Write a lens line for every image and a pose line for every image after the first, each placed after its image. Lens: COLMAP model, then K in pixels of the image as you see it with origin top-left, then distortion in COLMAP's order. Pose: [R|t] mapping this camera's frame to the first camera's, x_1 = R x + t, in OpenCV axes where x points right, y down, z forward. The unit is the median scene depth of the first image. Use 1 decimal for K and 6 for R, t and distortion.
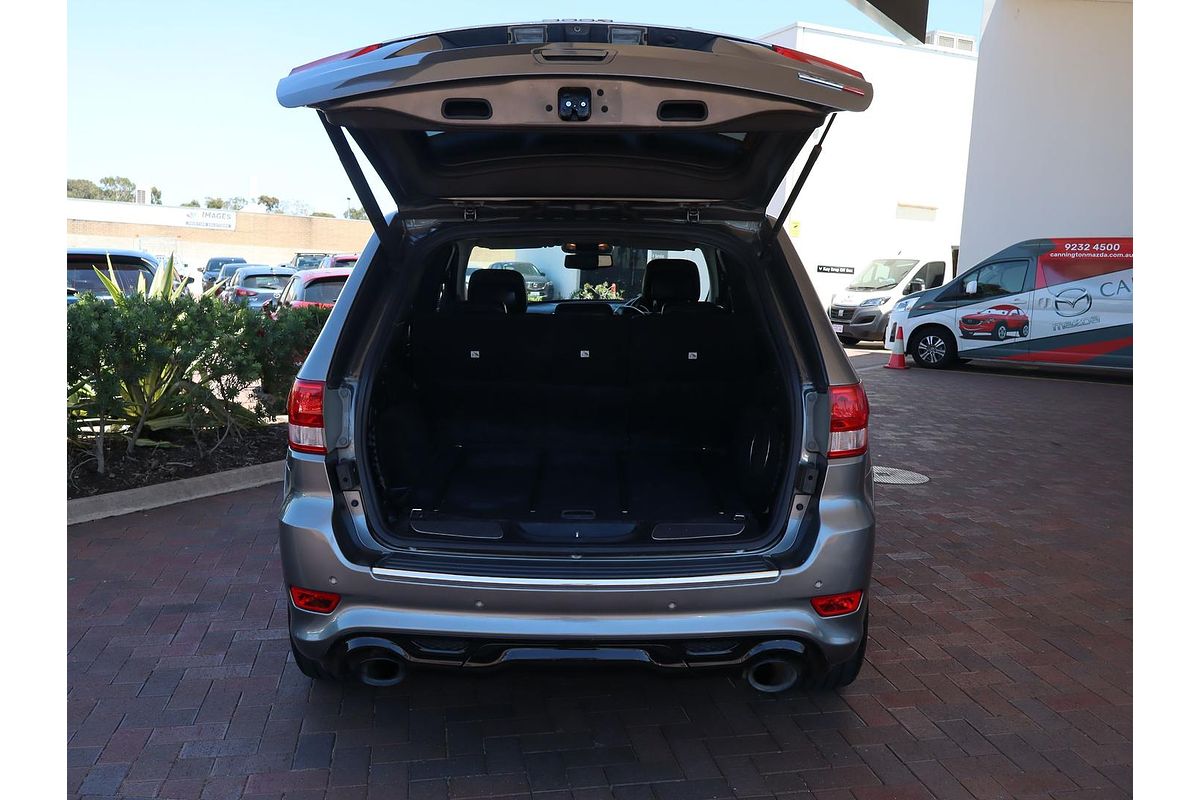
lens RADIAL K [[1000.6, 0, 600.0], [0, 1000.6, 400.0], [0, 0, 1]] dist [0.001194, -0.001688]
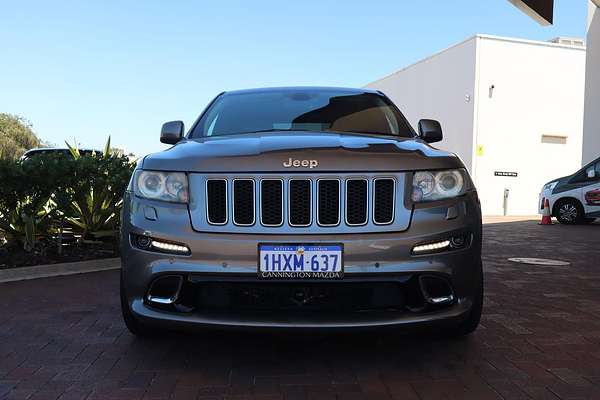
lens RADIAL K [[563.2, 0, 300.0], [0, 563.2, 200.0], [0, 0, 1]] dist [0.003013, -0.007469]
pose [[0.992201, -0.017520, -0.123413, 0.028648], [0.002899, 0.993049, -0.117668, 0.097038], [0.124616, 0.116393, 0.985355, 0.094245]]
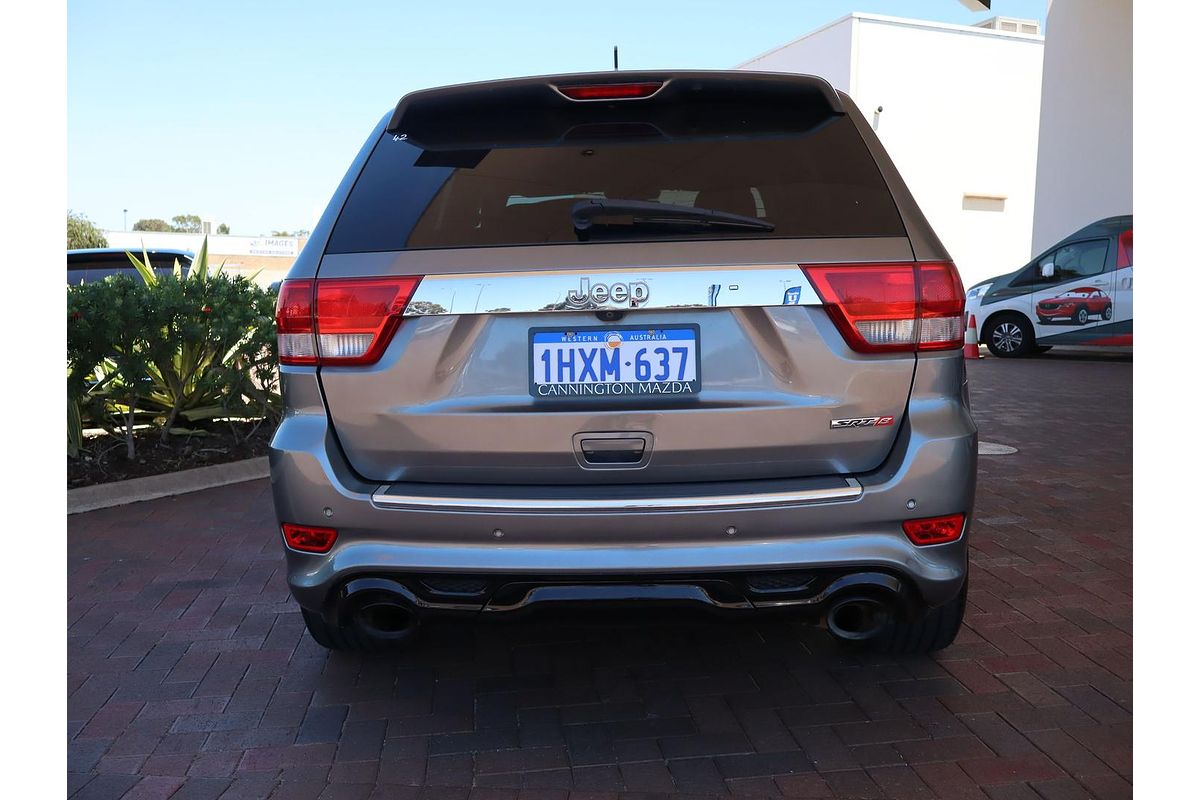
lens RADIAL K [[1000.6, 0, 600.0], [0, 1000.6, 400.0], [0, 0, 1]] dist [0.001194, -0.001688]
pose [[0.997639, -0.028772, -0.062355, 0.008283], [0.027498, 0.999397, -0.021206, 0.049574], [0.062928, 0.019442, 0.997829, 0.075810]]
